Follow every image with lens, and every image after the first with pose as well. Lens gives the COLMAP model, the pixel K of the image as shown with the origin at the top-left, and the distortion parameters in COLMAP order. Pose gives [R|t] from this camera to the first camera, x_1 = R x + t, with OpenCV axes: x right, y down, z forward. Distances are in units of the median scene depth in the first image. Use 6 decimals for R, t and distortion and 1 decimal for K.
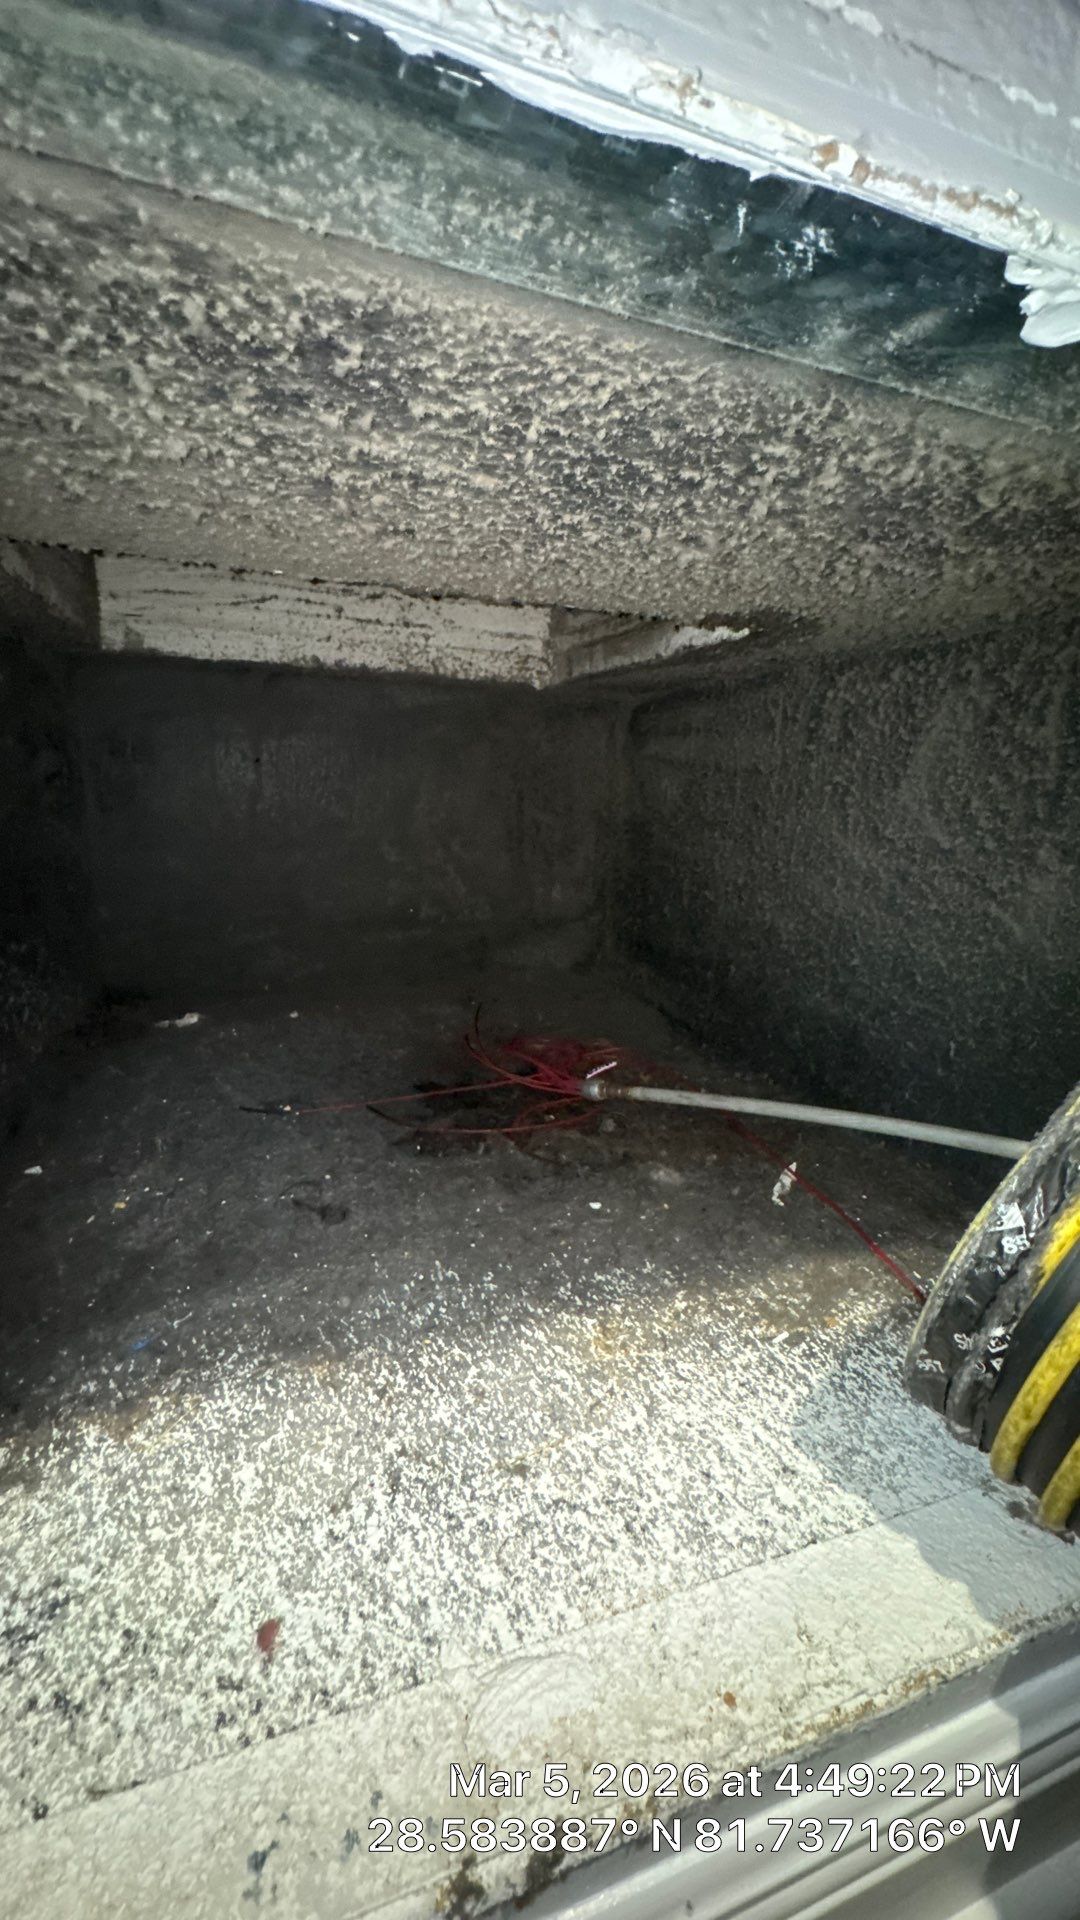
lens RADIAL K [[763.7, 0, 536.0], [0, 763.7, 958.2], [0, 0, 1]] dist [-0.003443, 0.000717]
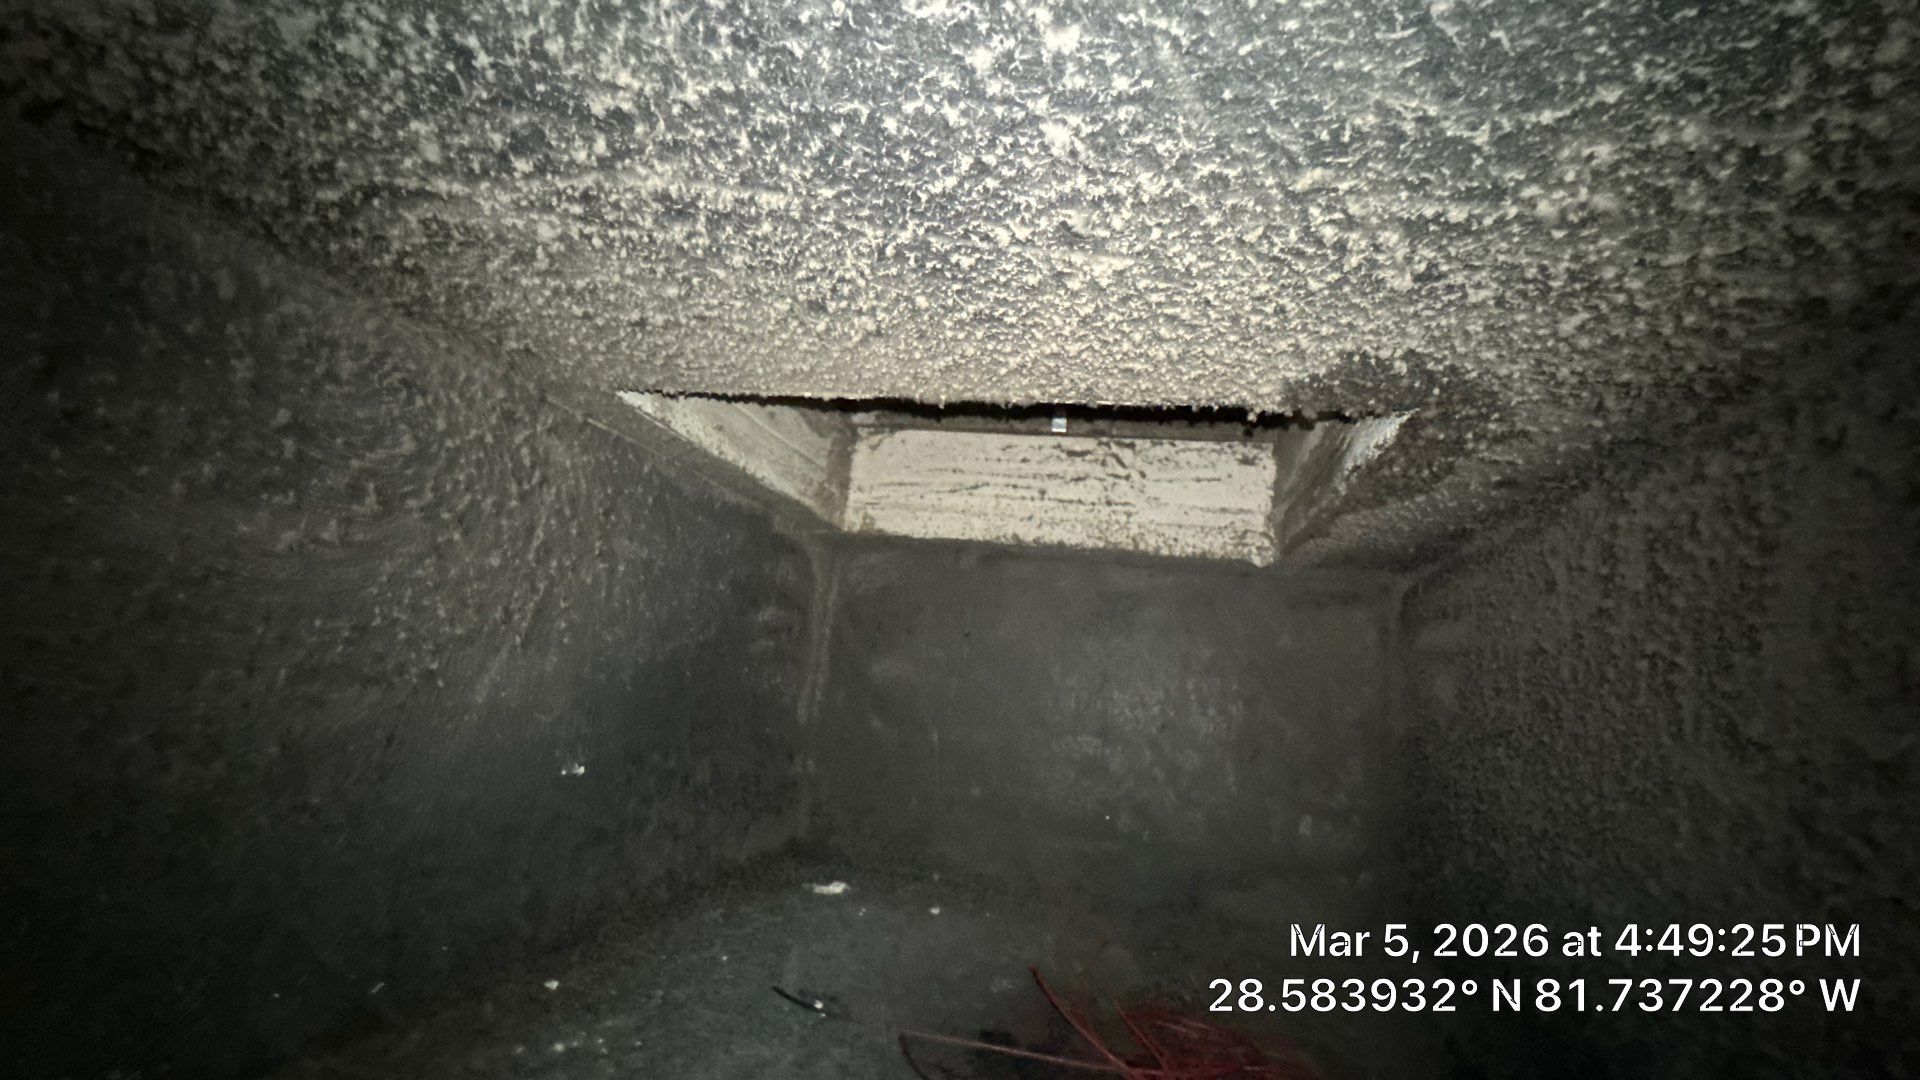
lens RADIAL K [[763.7, 0, 965.0], [0, 763.7, 543.8], [0, 0, 1]] dist [-0.003443, 0.000717]
pose [[0.840236, -0.034425, -0.541128, 0.500226], [-0.208343, 0.900873, -0.380816, 0.055059], [0.500597, 0.432716, 0.749773, 0.471429]]
